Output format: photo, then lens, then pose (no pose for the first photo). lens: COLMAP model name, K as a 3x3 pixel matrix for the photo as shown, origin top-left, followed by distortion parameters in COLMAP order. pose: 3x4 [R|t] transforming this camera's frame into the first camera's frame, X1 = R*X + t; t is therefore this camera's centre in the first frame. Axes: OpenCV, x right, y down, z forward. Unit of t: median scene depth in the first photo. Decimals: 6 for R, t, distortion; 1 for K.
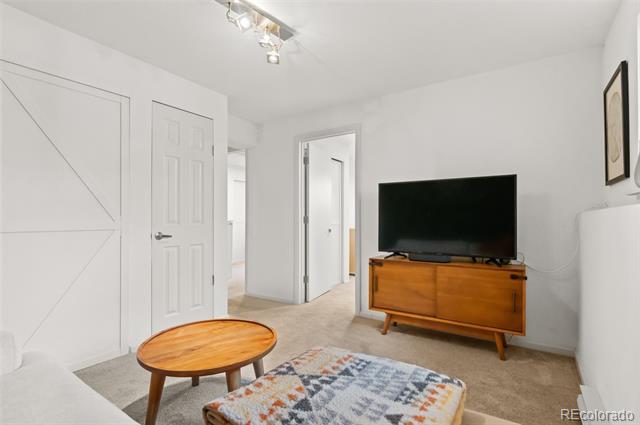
lens RADIAL K [[314.9, 0, 317.1], [0, 314.9, 214.9], [0, 0, 1]] dist [0.000918, 0.000210]
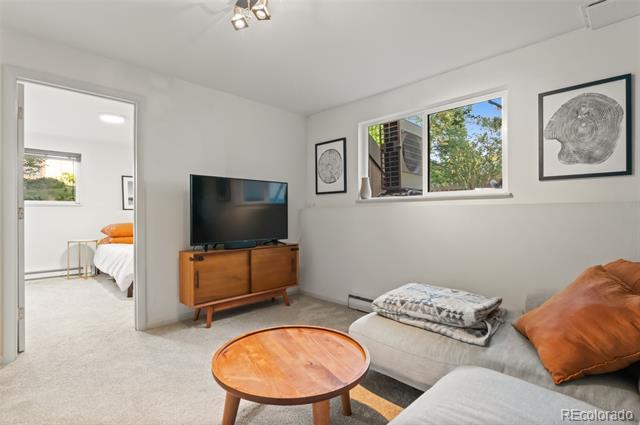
lens RADIAL K [[314.9, 0, 317.1], [0, 314.9, 214.9], [0, 0, 1]] dist [0.000918, 0.000210]
pose [[0.190237, -0.006705, 0.981715, -0.763748], [-0.005570, 0.999953, 0.007909, 0.013162], [-0.981722, -0.006973, 0.190191, 0.518298]]
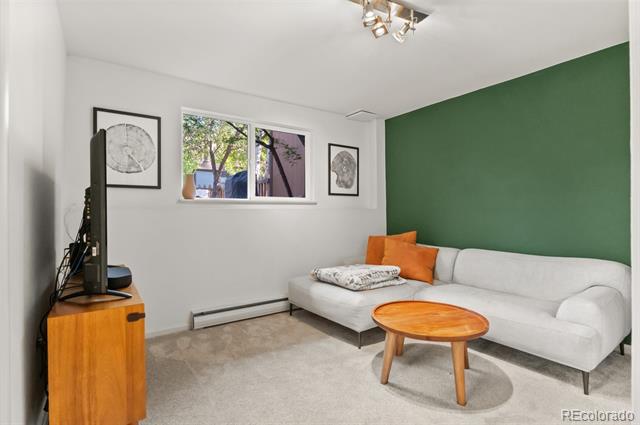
lens RADIAL K [[314.9, 0, 317.1], [0, 314.9, 214.9], [0, 0, 1]] dist [0.000918, 0.000210]
pose [[-0.930995, 0.011418, 0.364854, -0.249326], [0.007059, 0.999887, -0.013279, 0.031370], [-0.364964, -0.009787, -0.930970, 1.472881]]
